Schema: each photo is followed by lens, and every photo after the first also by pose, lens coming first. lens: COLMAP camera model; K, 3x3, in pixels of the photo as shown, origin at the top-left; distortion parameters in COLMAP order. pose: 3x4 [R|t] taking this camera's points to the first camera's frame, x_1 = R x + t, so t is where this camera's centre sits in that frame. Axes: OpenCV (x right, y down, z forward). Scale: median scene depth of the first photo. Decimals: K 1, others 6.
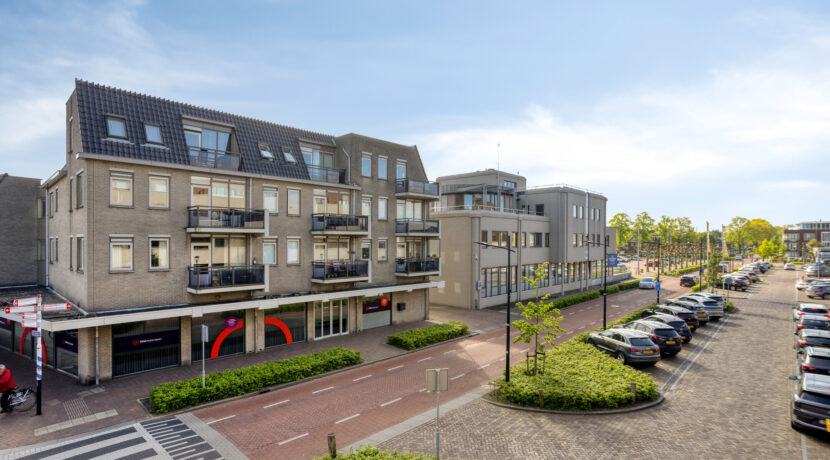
lens RADIAL K [[420.9, 0, 374.9], [0, 420.9, 258.5], [0, 0, 1]] dist [-0.038737, 0.017886]
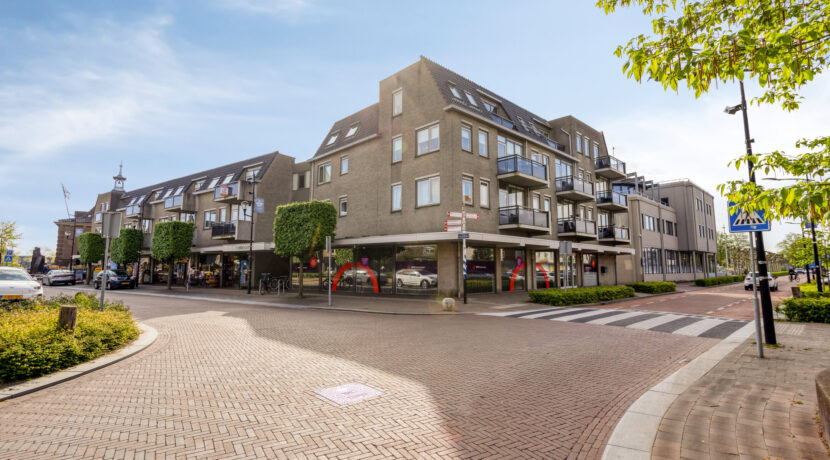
lens RADIAL K [[420.9, 0, 373.5], [0, 420.9, 239.0], [0, 0, 1]] dist [-0.038737, 0.017886]
pose [[0.999890, 0.003018, -0.014507, -0.698726], [-0.004812, 0.992116, -0.125229, 0.231431], [0.014014, 0.125285, 0.992022, -0.156817]]
